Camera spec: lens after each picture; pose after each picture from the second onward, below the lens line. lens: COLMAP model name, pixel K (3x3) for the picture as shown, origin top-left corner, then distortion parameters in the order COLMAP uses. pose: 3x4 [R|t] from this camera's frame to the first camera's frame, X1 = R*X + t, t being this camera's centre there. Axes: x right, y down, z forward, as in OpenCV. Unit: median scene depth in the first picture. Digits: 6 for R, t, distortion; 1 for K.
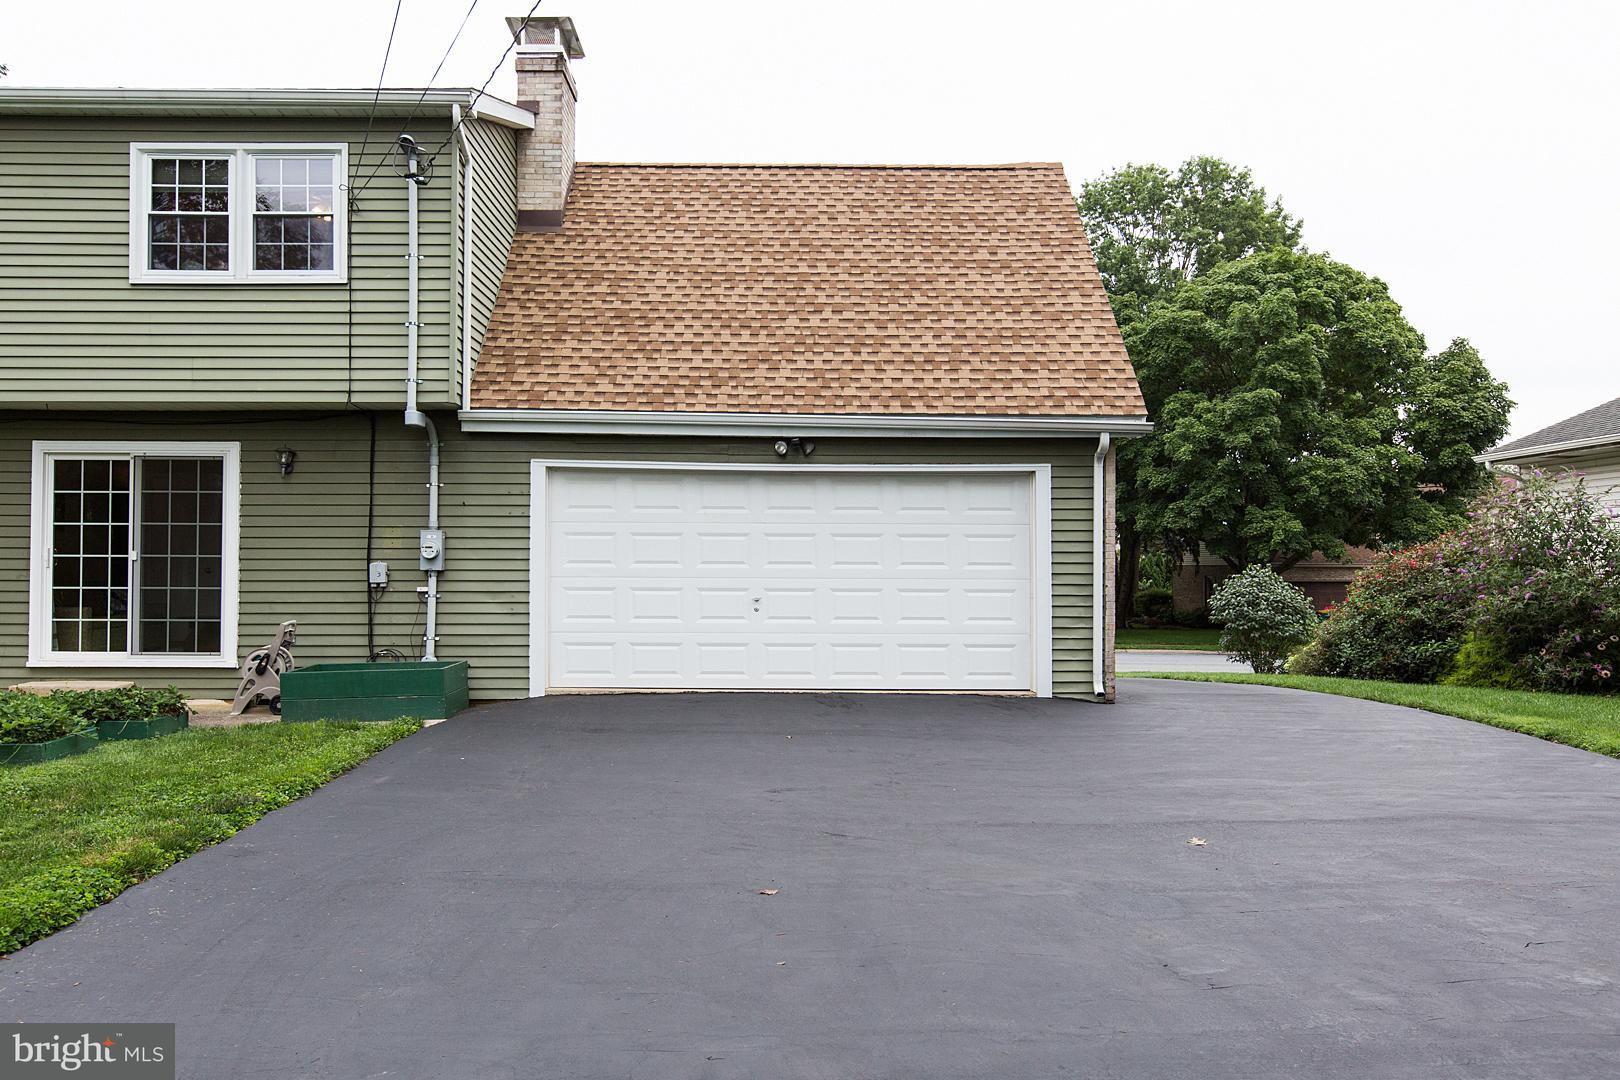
lens RADIAL K [[1288.8, 0, 810.0], [0, 1288.8, 540.0], [0, 0, 1]] dist [-0.000933, 0.002350]
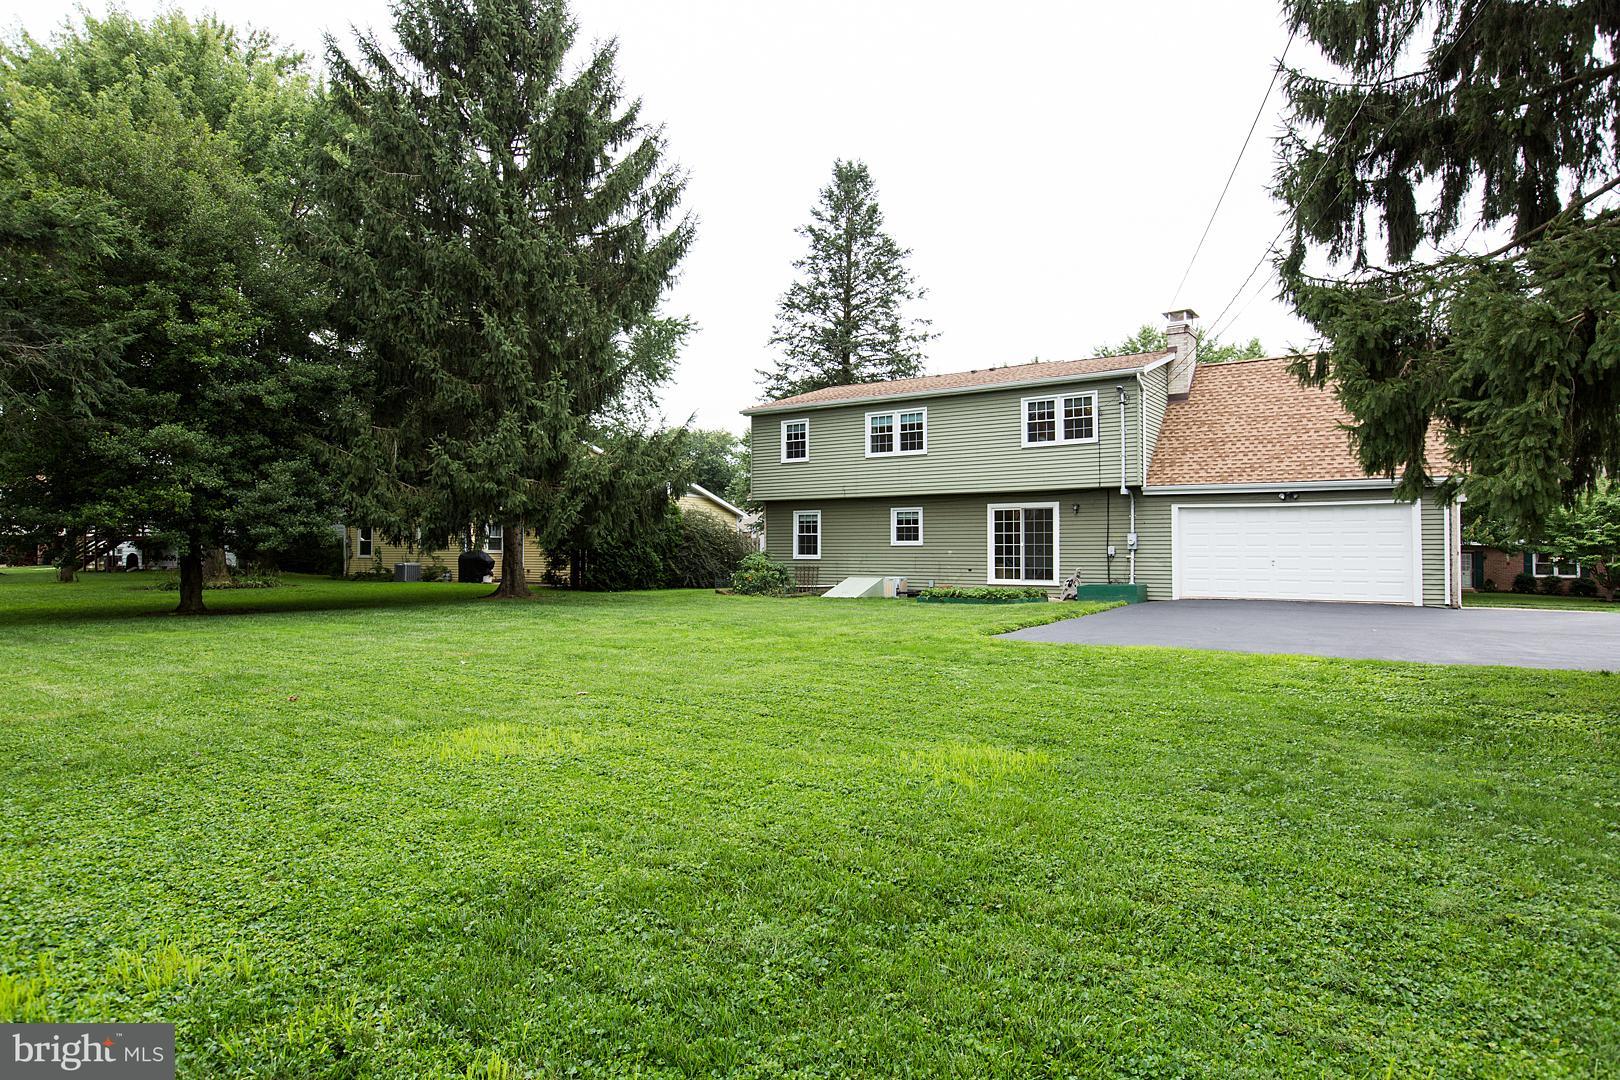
lens RADIAL K [[957.1, 0, 786.7], [0, 957.1, 526.1], [0, 0, 1]] dist [-0.002355, 0.000032]
pose [[0.801288, -0.019950, -0.597946, 0.295257], [0.012775, 0.999787, -0.016239, -0.000109], [0.598142, 0.005373, 0.801372, -0.939230]]
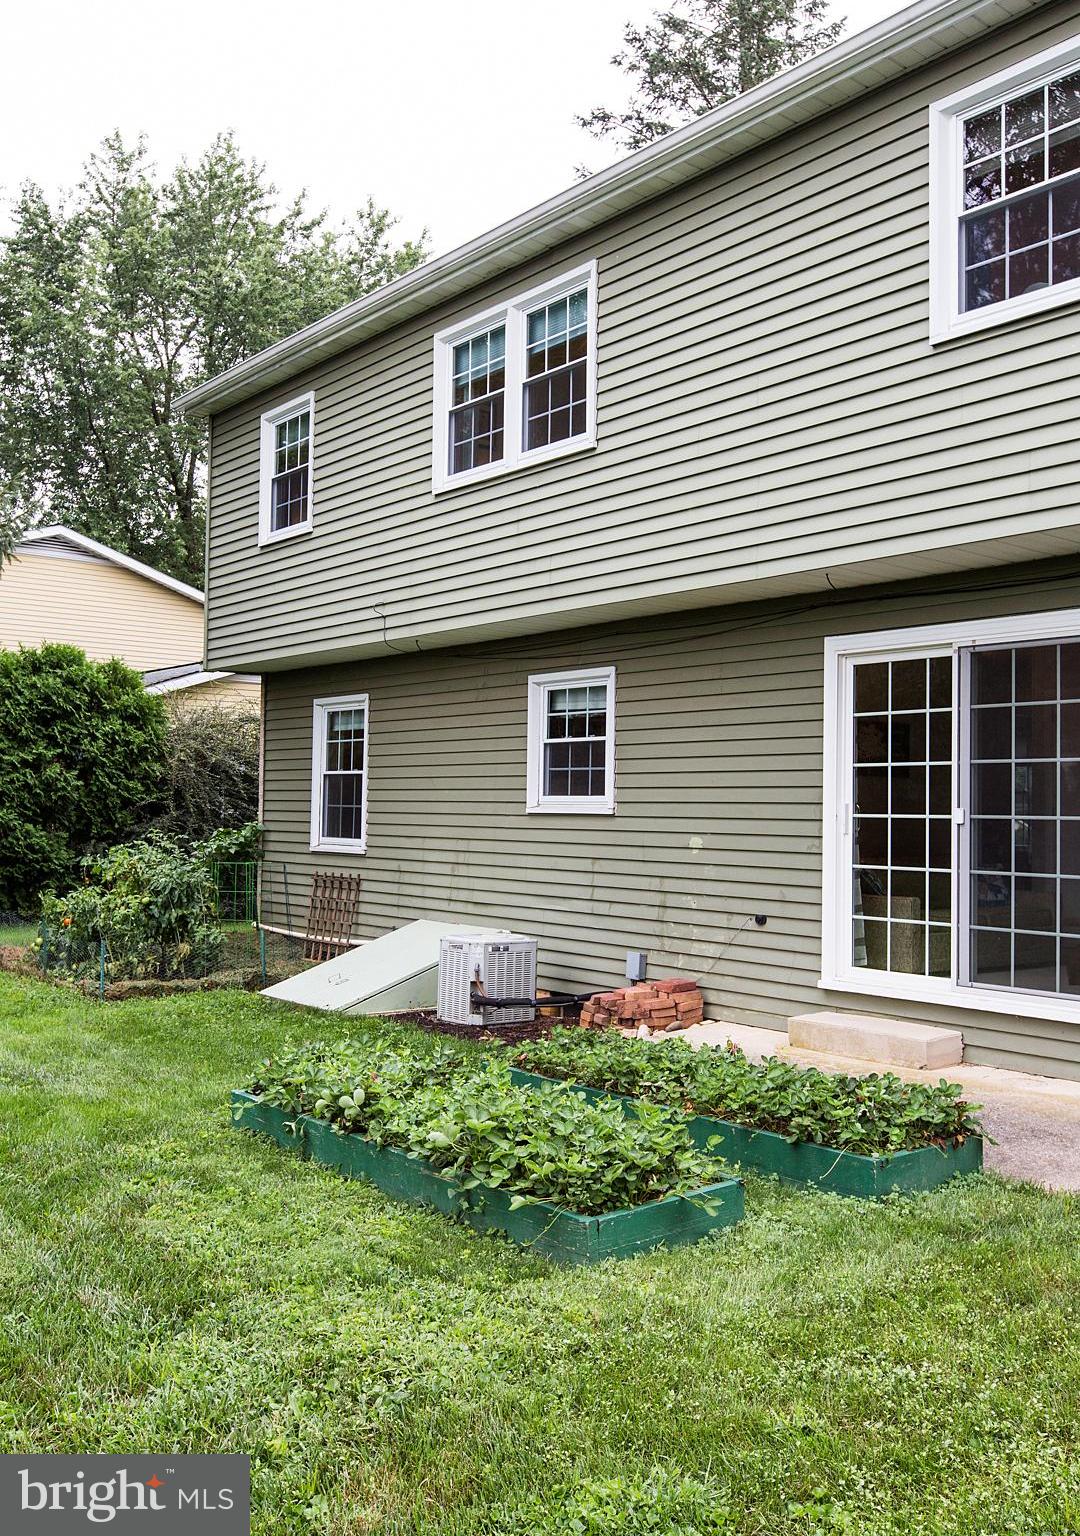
lens RADIAL K [[1398.4, 0, 540.0], [0, 1398.4, 768.0], [0, 0, 1]] dist [-0.004294, 0.001492]
pose [[0.617199, -0.020421, -0.786542, -0.139482], [0.003174, 0.999720, -0.023465, 0.004460], [0.786801, 0.011986, 0.617091, 0.453052]]
